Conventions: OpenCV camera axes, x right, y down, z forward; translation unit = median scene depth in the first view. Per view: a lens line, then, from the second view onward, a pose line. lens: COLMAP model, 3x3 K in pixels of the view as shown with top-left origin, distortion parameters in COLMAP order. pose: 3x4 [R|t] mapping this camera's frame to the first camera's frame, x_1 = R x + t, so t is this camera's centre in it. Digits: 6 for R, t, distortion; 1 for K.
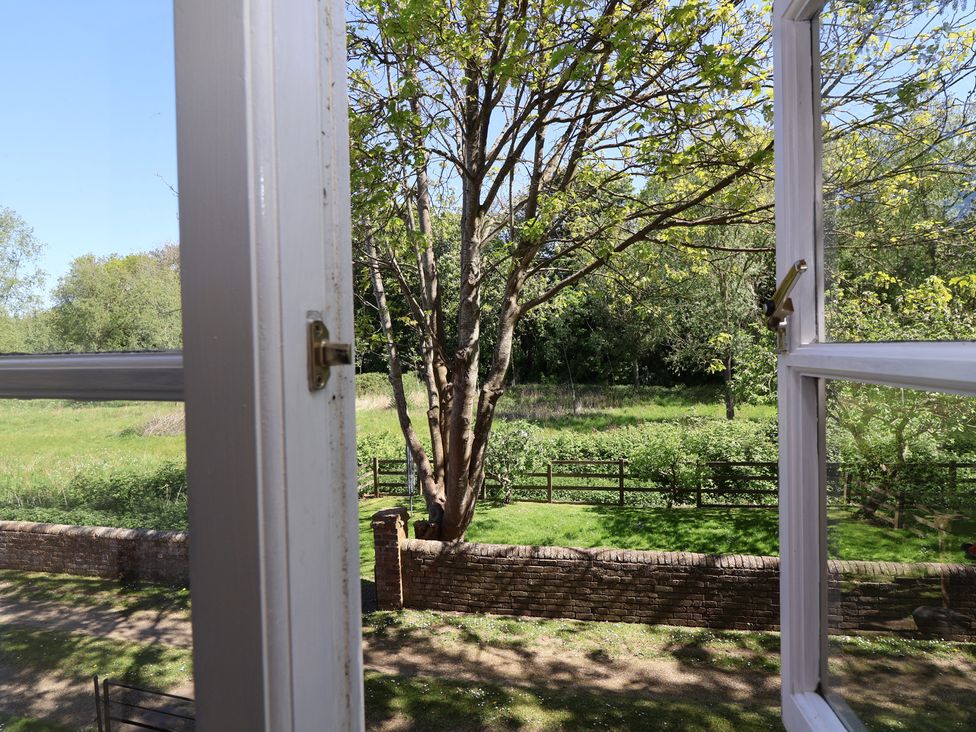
lens RADIAL K [[586.3, 0, 491.6], [0, 586.3, 363.3], [0, 0, 1]] dist [-0.003409, -0.002858]
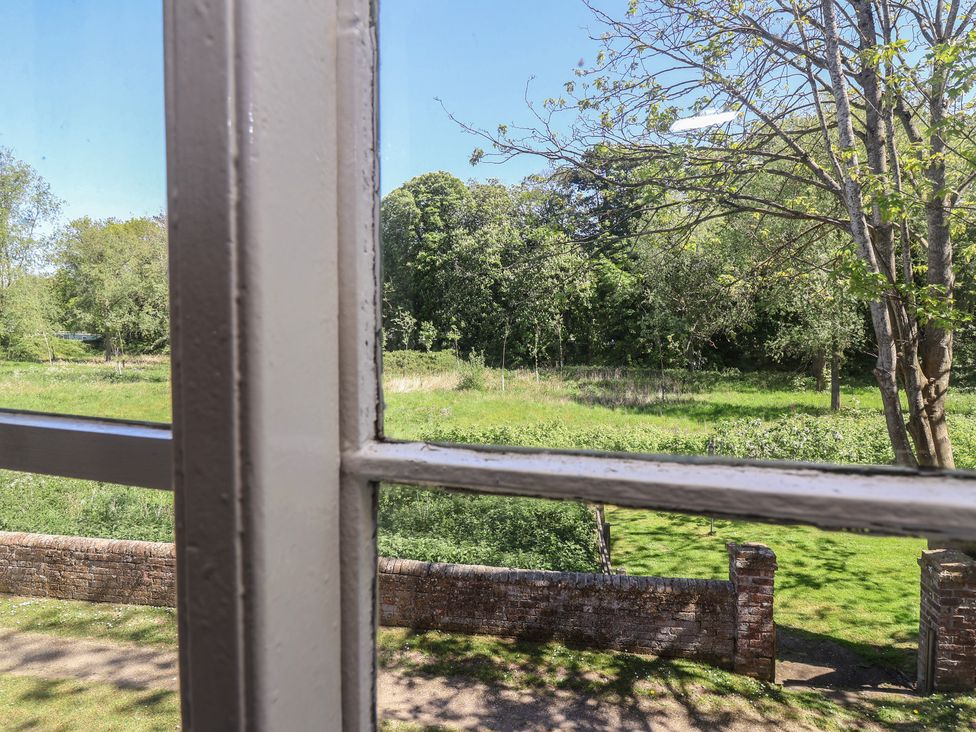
lens RADIAL K [[586.3, 0, 491.6], [0, 586.3, 363.3], [0, 0, 1]] dist [-0.003409, -0.002858]
pose [[0.999071, 0.021065, 0.037582, -0.093699], [-0.022389, 0.999130, 0.035176, 0.000589], [-0.036809, -0.035985, 0.998674, 0.038627]]
